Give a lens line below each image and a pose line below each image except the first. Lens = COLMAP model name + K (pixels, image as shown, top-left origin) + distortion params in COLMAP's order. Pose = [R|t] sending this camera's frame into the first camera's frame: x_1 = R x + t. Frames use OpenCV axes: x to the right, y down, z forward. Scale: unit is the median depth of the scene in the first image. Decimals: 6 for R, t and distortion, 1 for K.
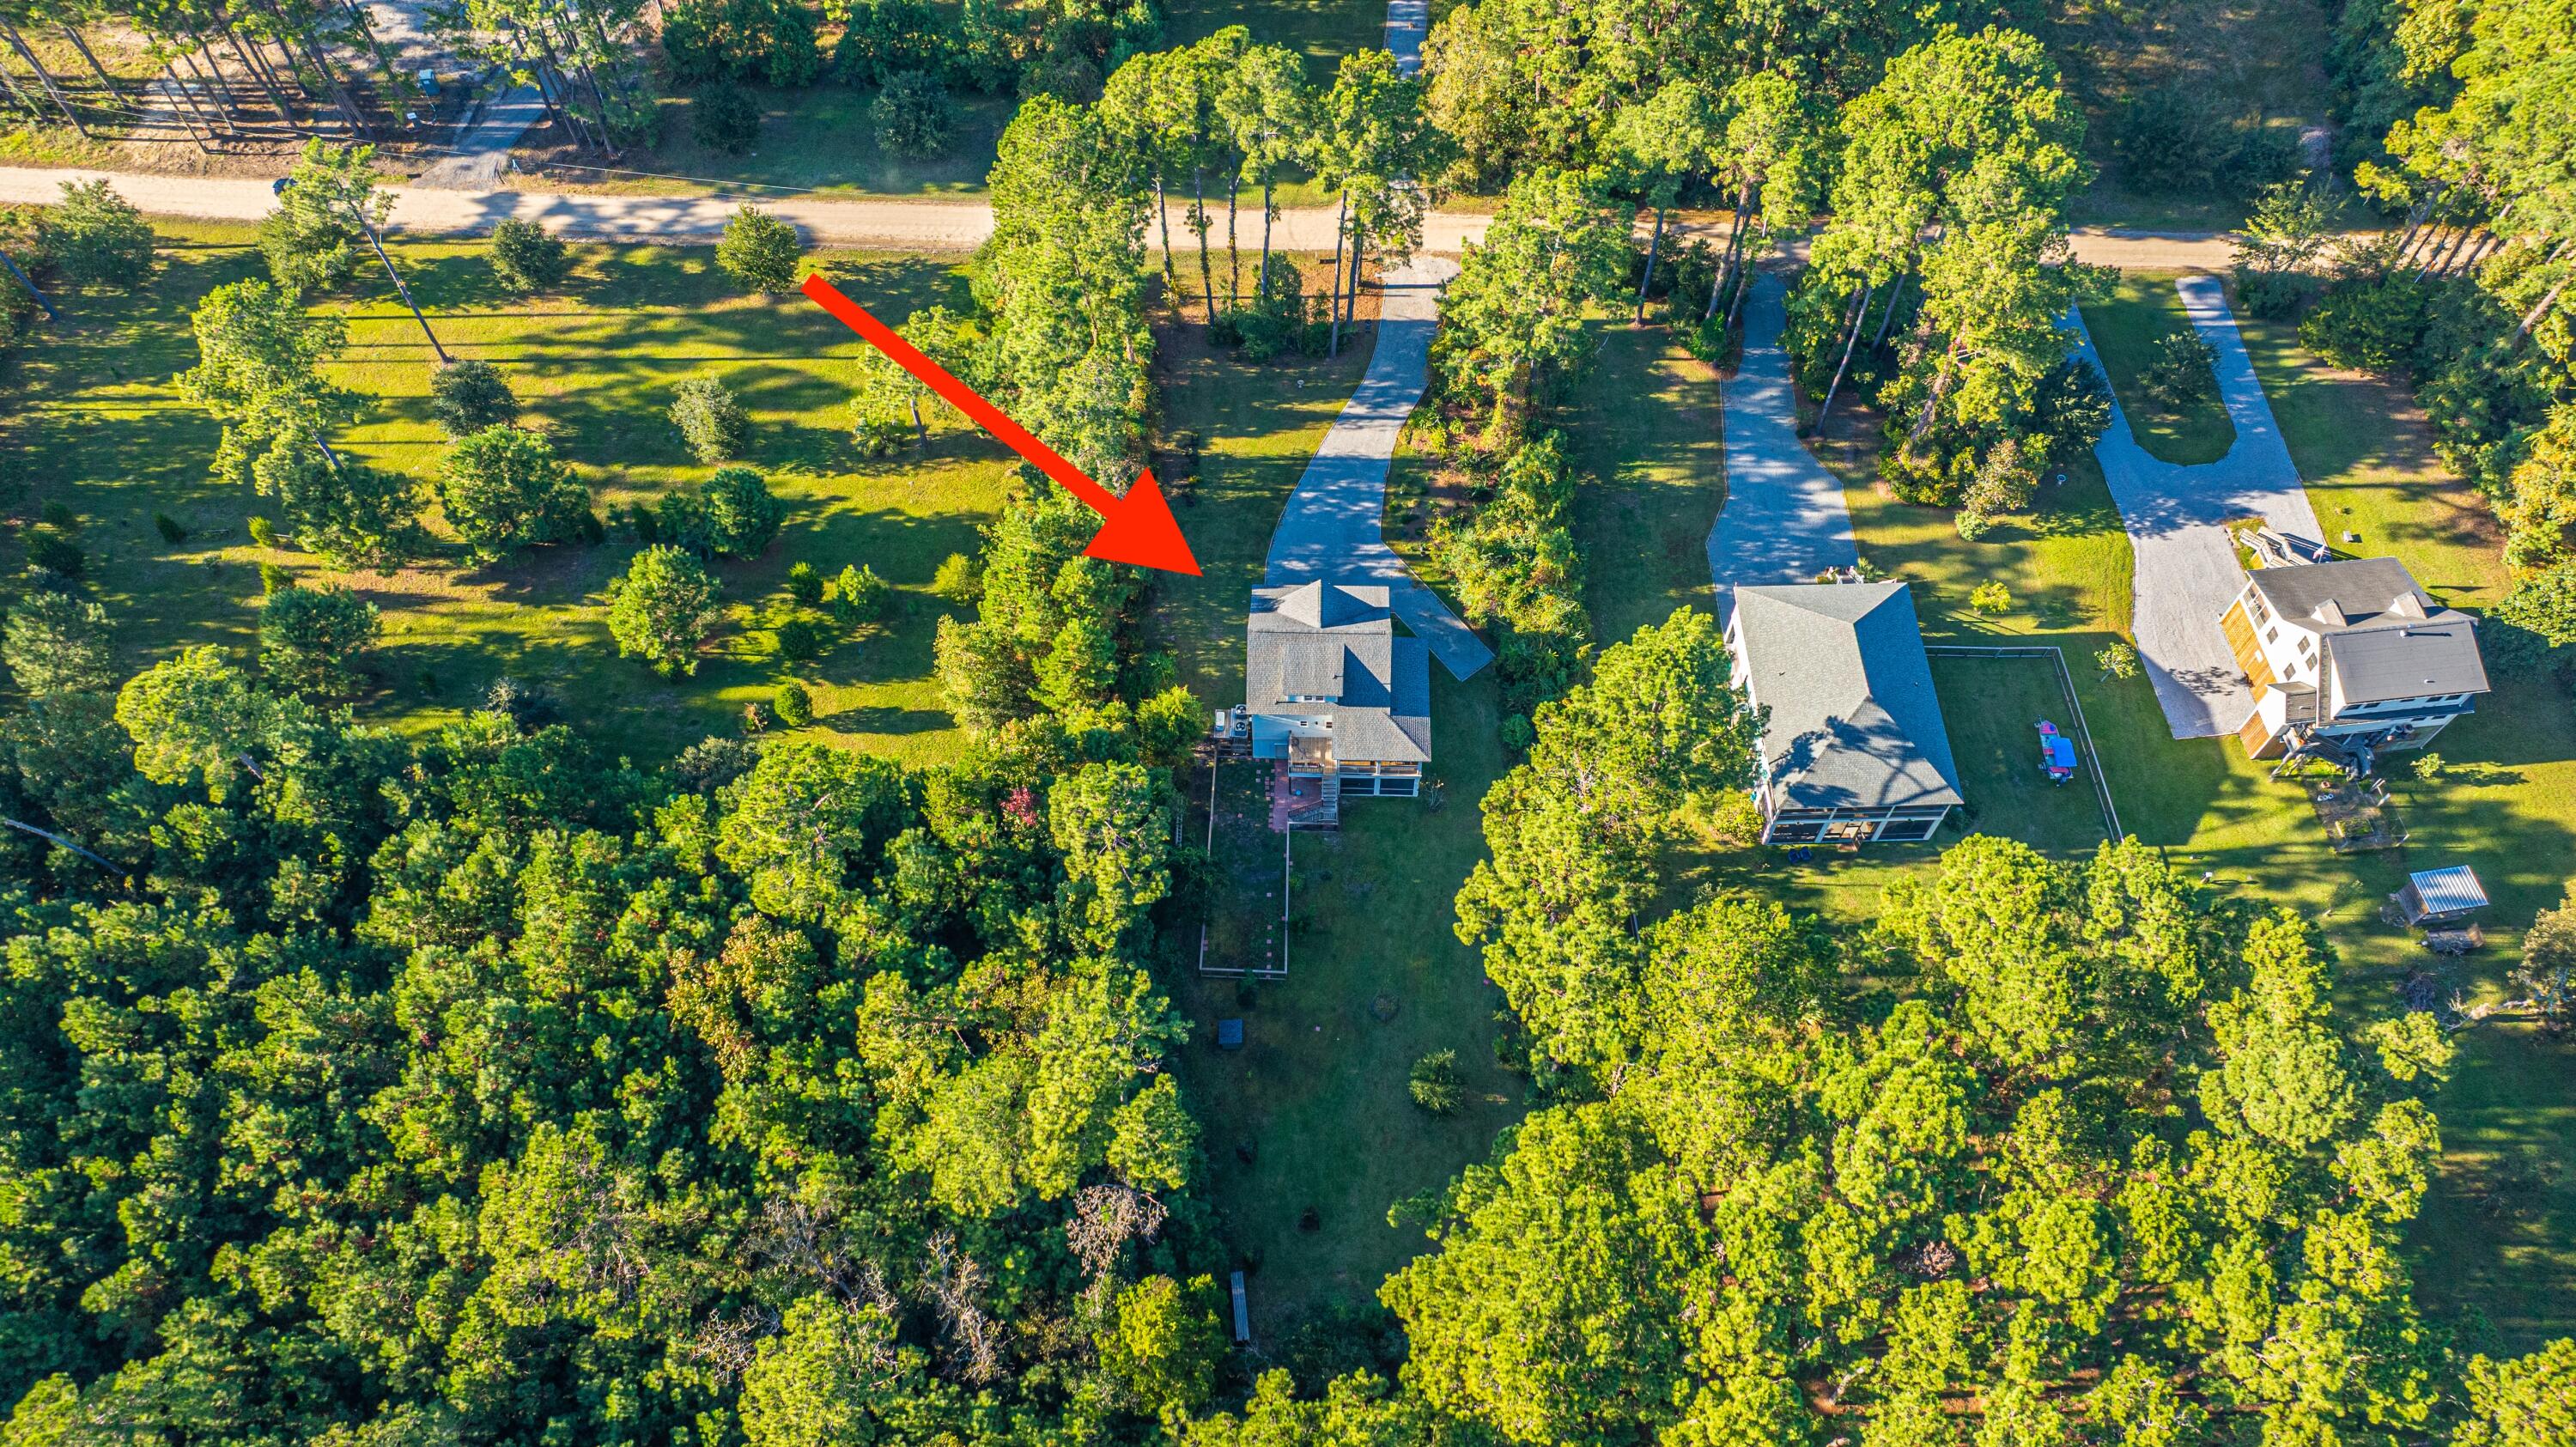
lens RADIAL K [[1806.2, 0, 1297.3], [0, 1806.2, 715.9], [0, 0, 1]] dist [-0.014340, -0.007920]
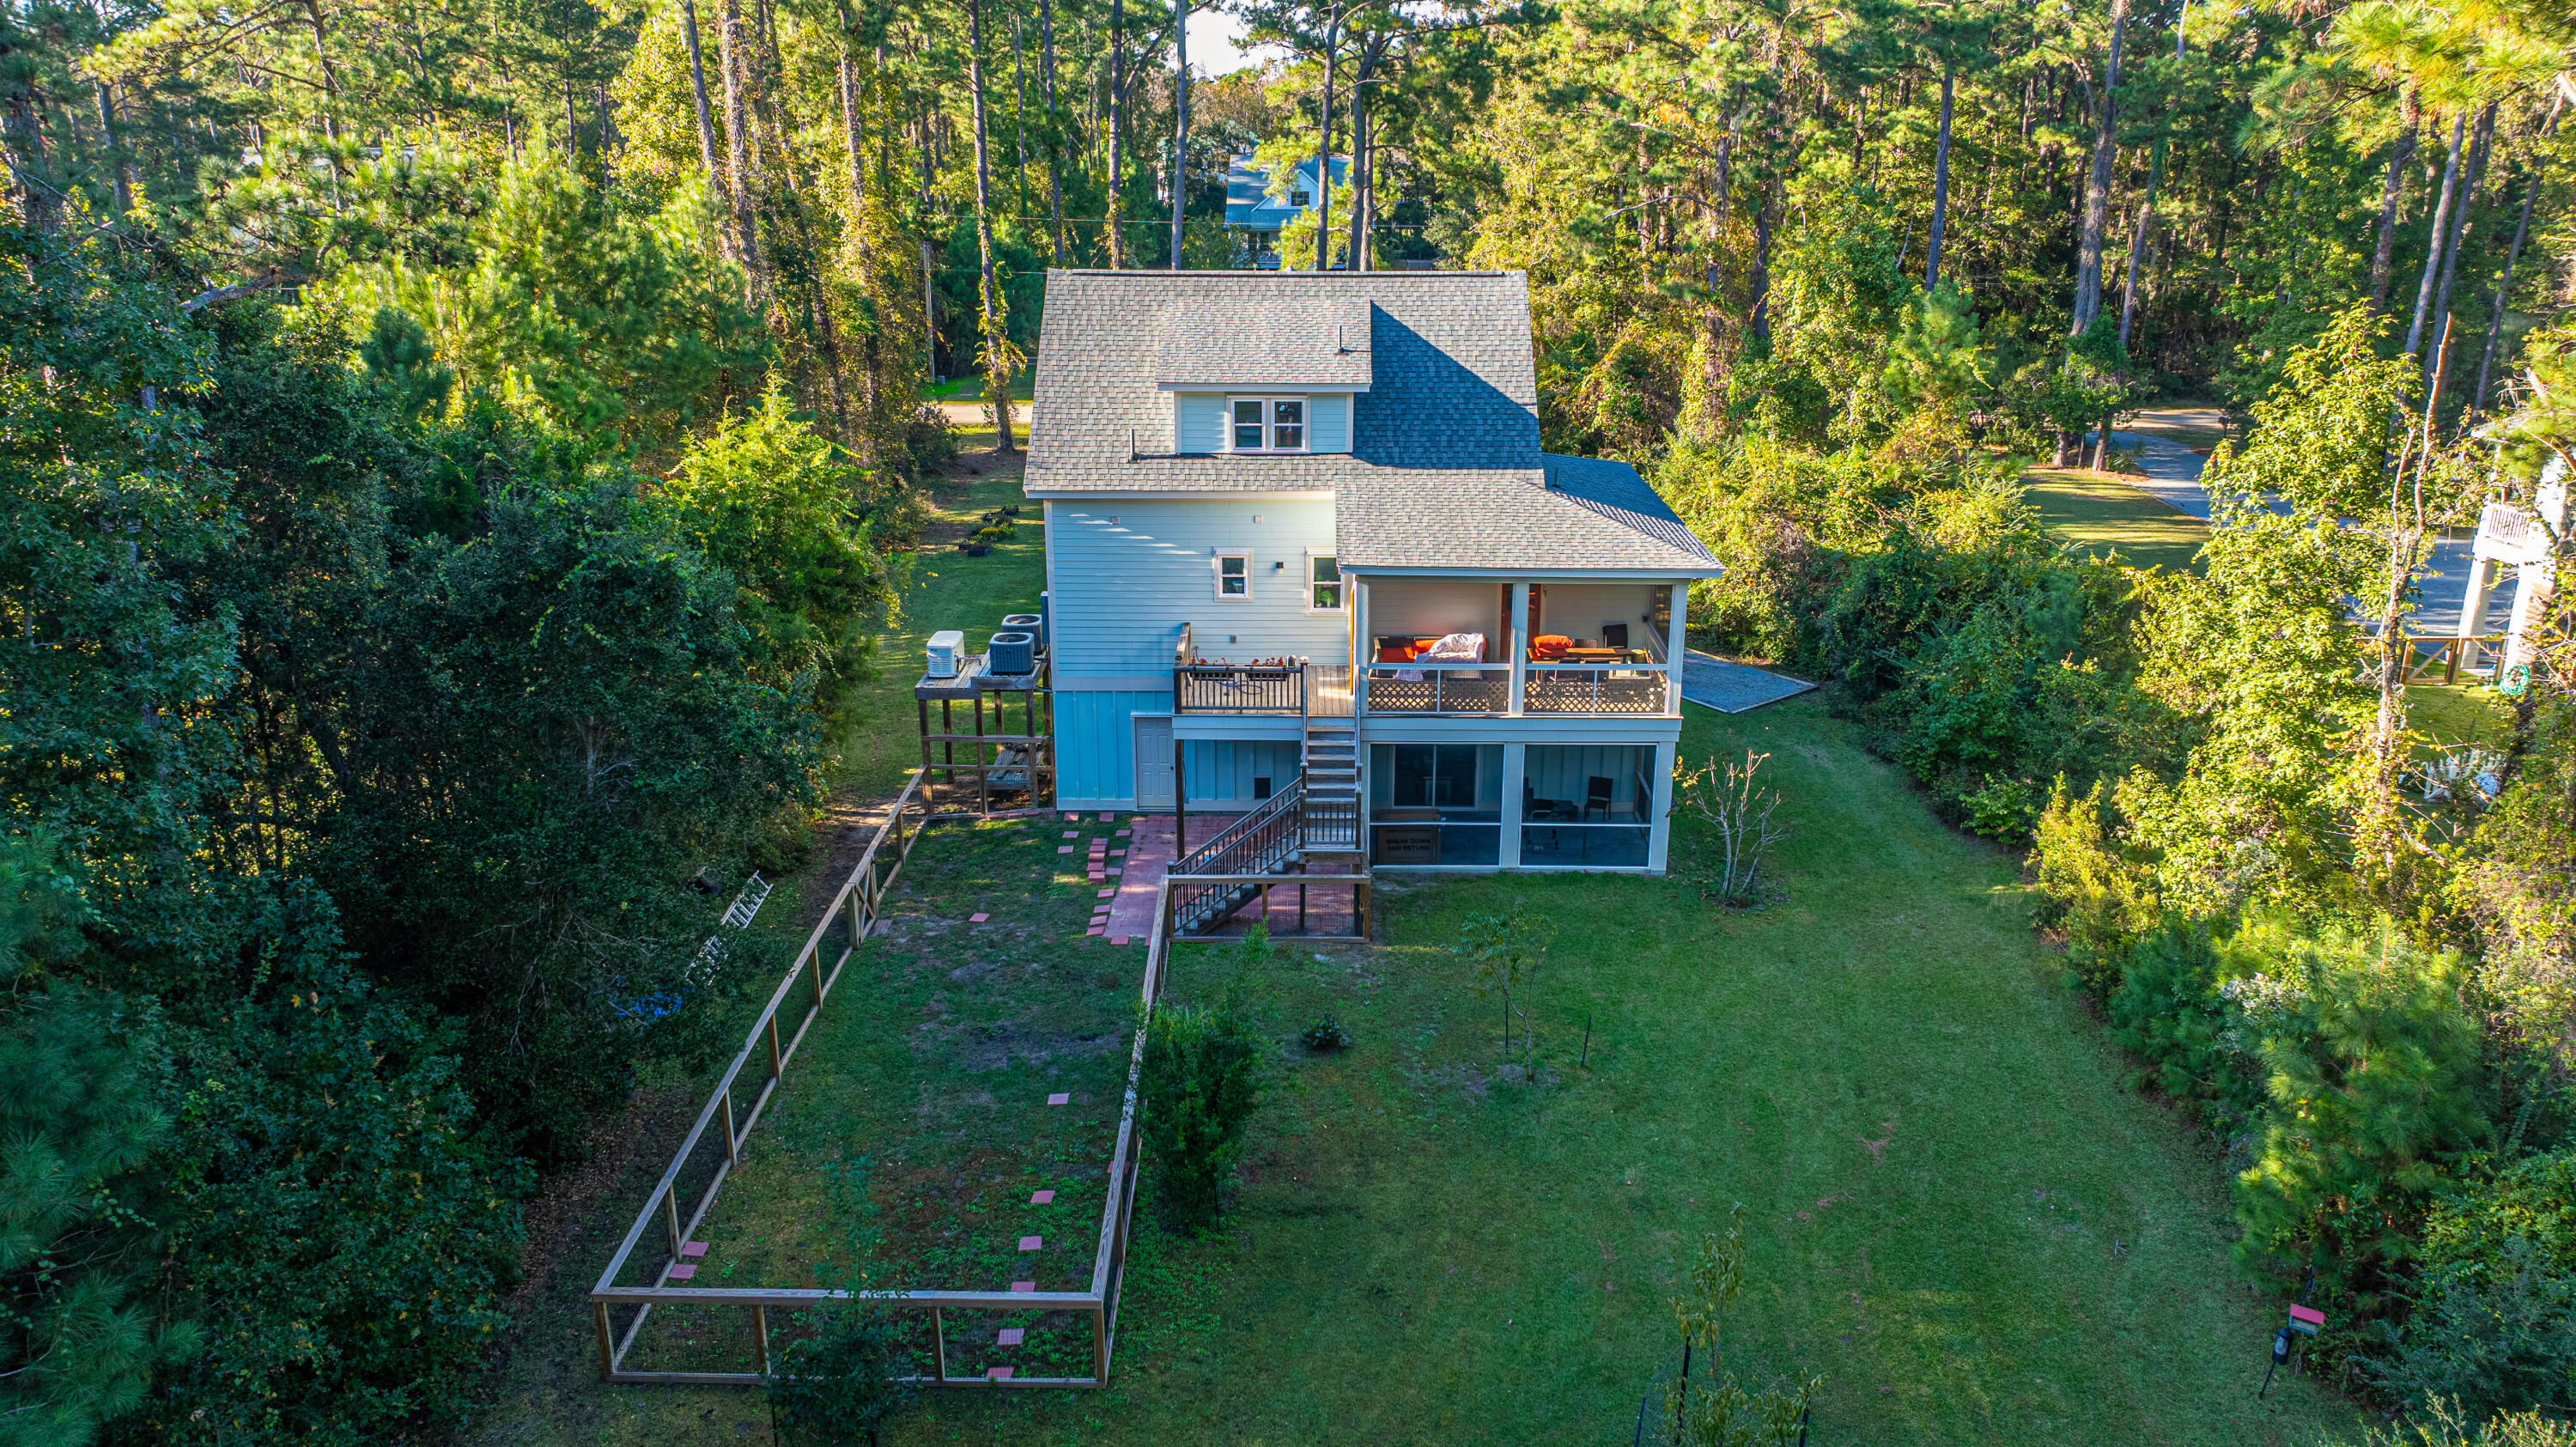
lens RADIAL K [[1806.2, 0, 1297.3], [0, 1806.2, 715.9], [0, 0, 1]] dist [-0.014340, -0.007920]
pose [[0.999923, -0.001214, 0.012351, 0.009956], [0.008869, 0.766014, -0.642763, 0.198583], [-0.008681, 0.642823, 0.765965, 0.797244]]
